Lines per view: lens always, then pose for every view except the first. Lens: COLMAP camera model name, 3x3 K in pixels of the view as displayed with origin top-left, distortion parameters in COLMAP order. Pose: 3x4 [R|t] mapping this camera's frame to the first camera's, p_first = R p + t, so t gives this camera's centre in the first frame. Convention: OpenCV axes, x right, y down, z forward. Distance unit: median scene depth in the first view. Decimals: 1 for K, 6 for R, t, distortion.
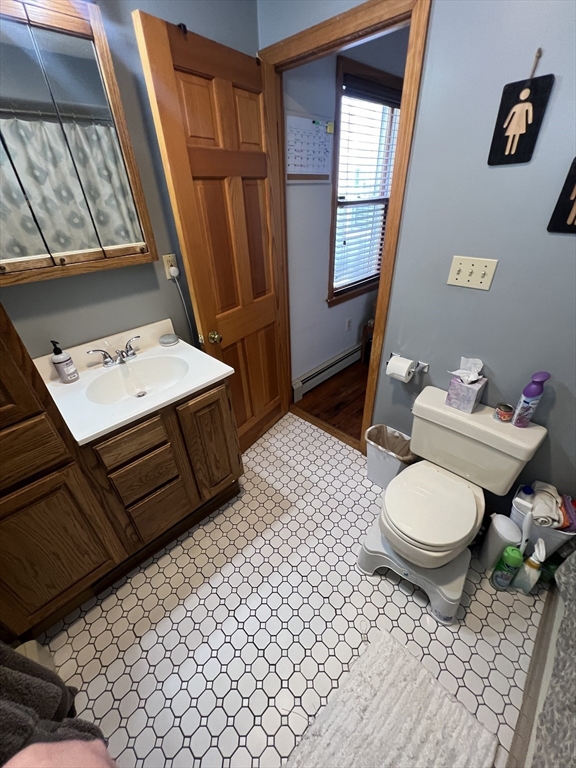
lens RADIAL K [[308.8, 0, 288.5], [0, 308.8, 385.6], [0, 0, 1]] dist [-0.004195, 0.001045]
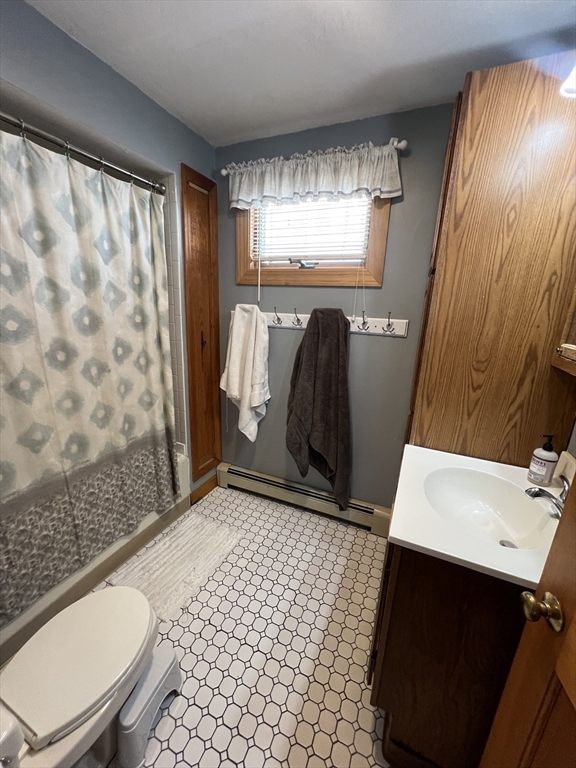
lens RADIAL K [[306.5, 0, 287.5], [0, 306.5, 385.9], [0, 0, 1]] dist [-0.002081, -0.000291]
pose [[-0.936257, 0.088058, -0.340100, 0.179484], [-0.196726, 0.670653, 0.715208, -0.621252], [0.291069, 0.736526, -0.610581, 1.063284]]
